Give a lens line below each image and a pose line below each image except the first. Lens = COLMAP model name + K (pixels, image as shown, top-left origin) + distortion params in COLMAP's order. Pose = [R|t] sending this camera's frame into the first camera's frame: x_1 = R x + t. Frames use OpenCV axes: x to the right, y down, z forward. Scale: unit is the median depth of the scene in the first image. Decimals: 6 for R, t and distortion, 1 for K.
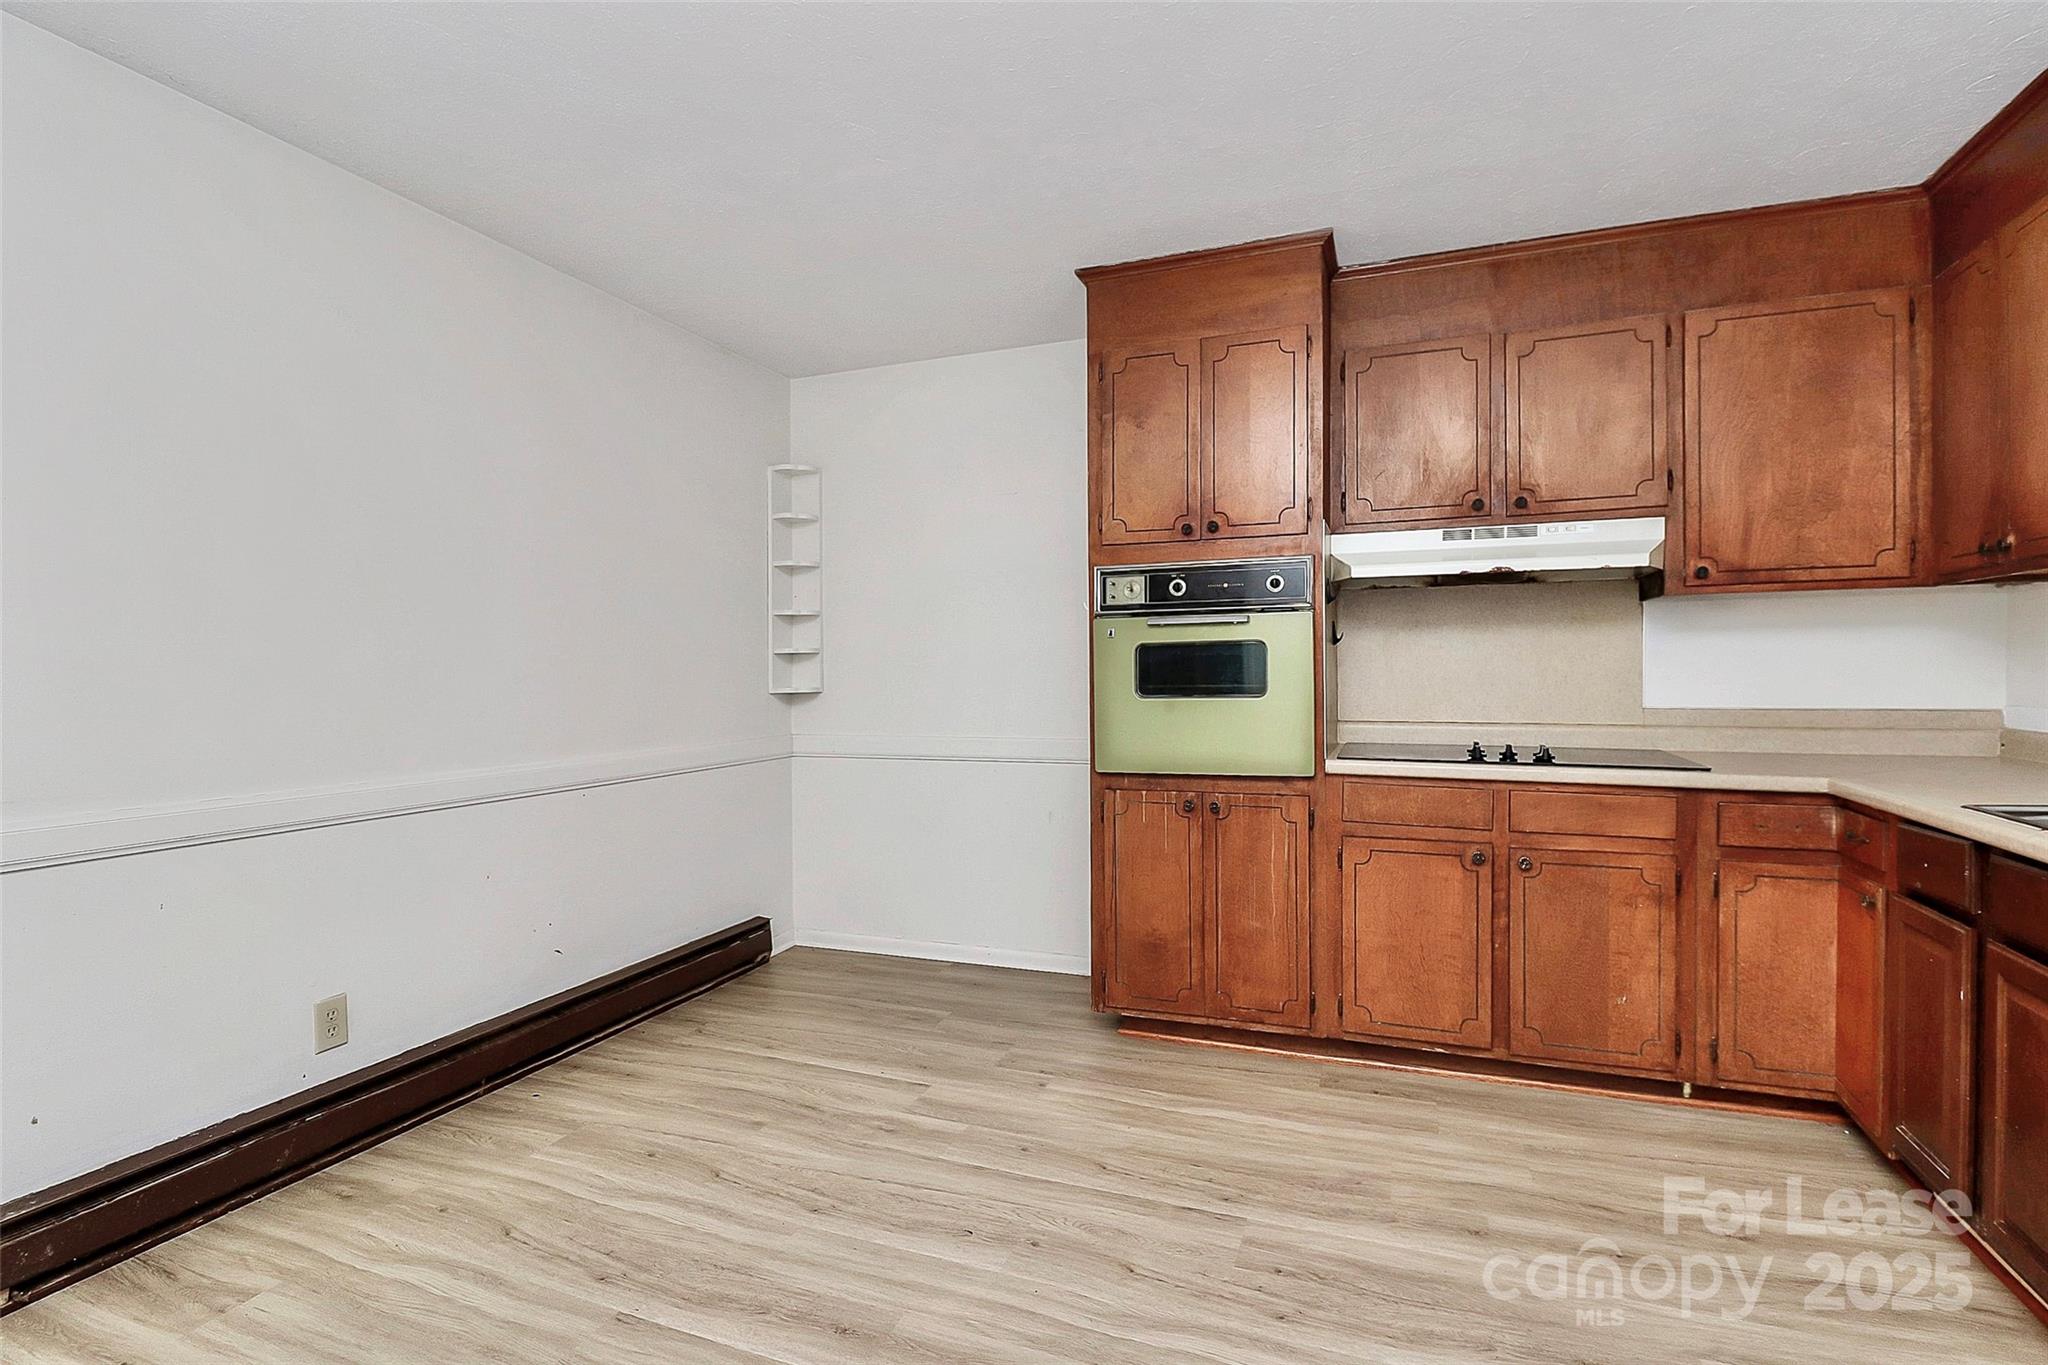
lens RADIAL K [[971.7, 0, 1037.0], [0, 971.7, 638.2], [0, 0, 1]] dist [0.002723, -0.010303]
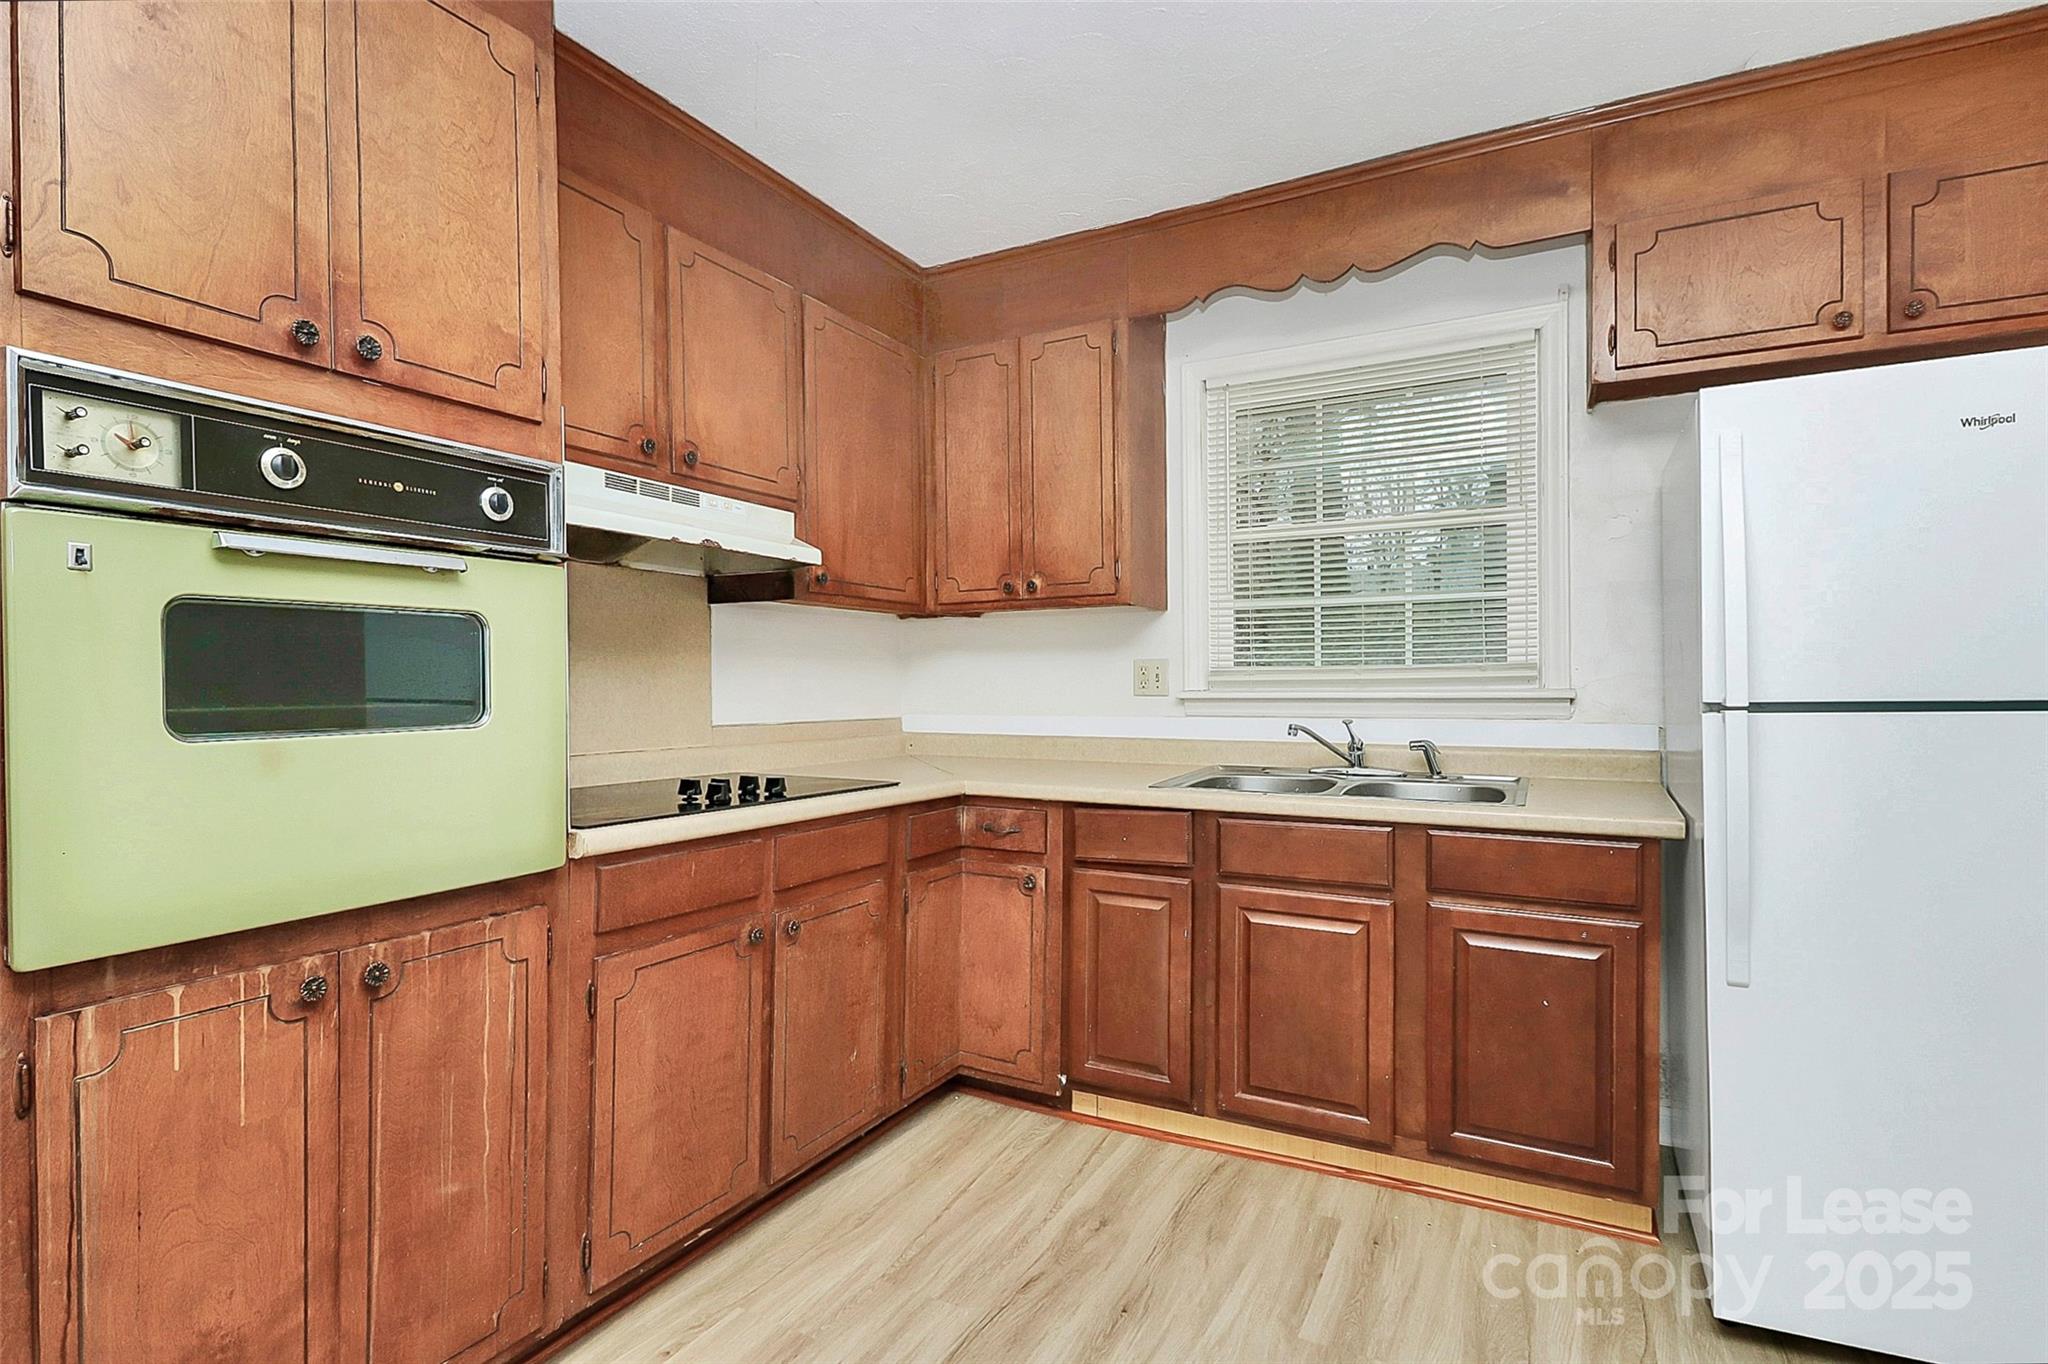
lens RADIAL K [[971.7, 0, 1000.6], [0, 971.7, 686.3], [0, 0, 1]] dist [0.002723, -0.010303]
pose [[0.158974, 0.007794, 0.987252, -0.220074], [-0.028019, 0.999602, -0.003380, 0.034449], [-0.986885, -0.027124, 0.159129, 0.660508]]
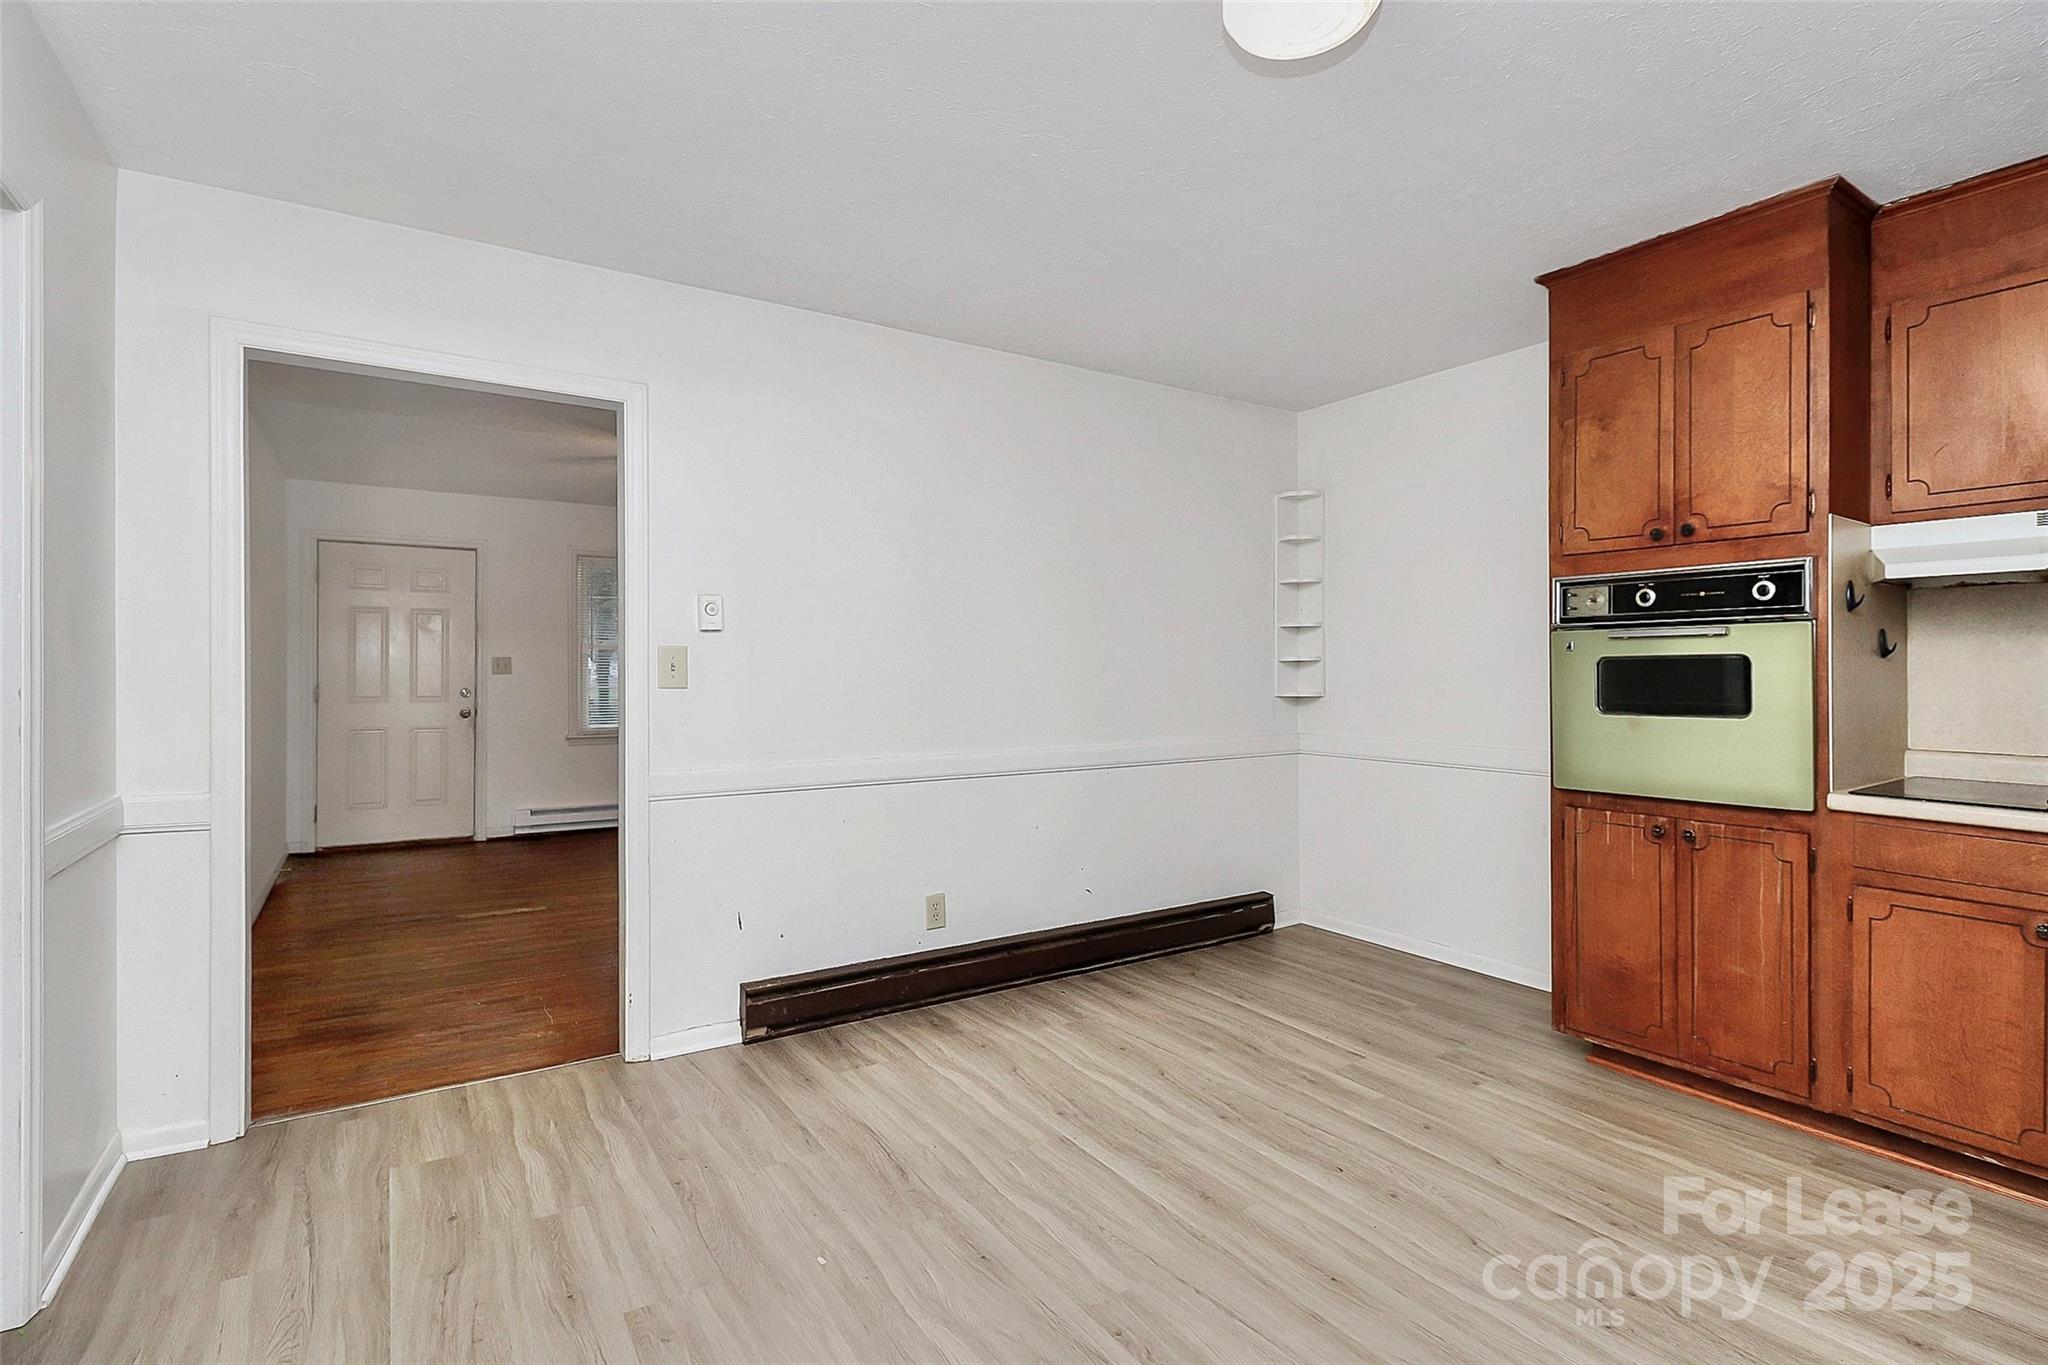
lens RADIAL K [[971.7, 0, 1051.4], [0, 971.7, 644.0], [0, 0, 1]] dist [0.002723, -0.010303]
pose [[0.819714, -0.004502, -0.572755, 0.220268], [0.010408, 0.999921, 0.007036, -0.020647], [0.572678, -0.011728, 0.819697, -0.099862]]
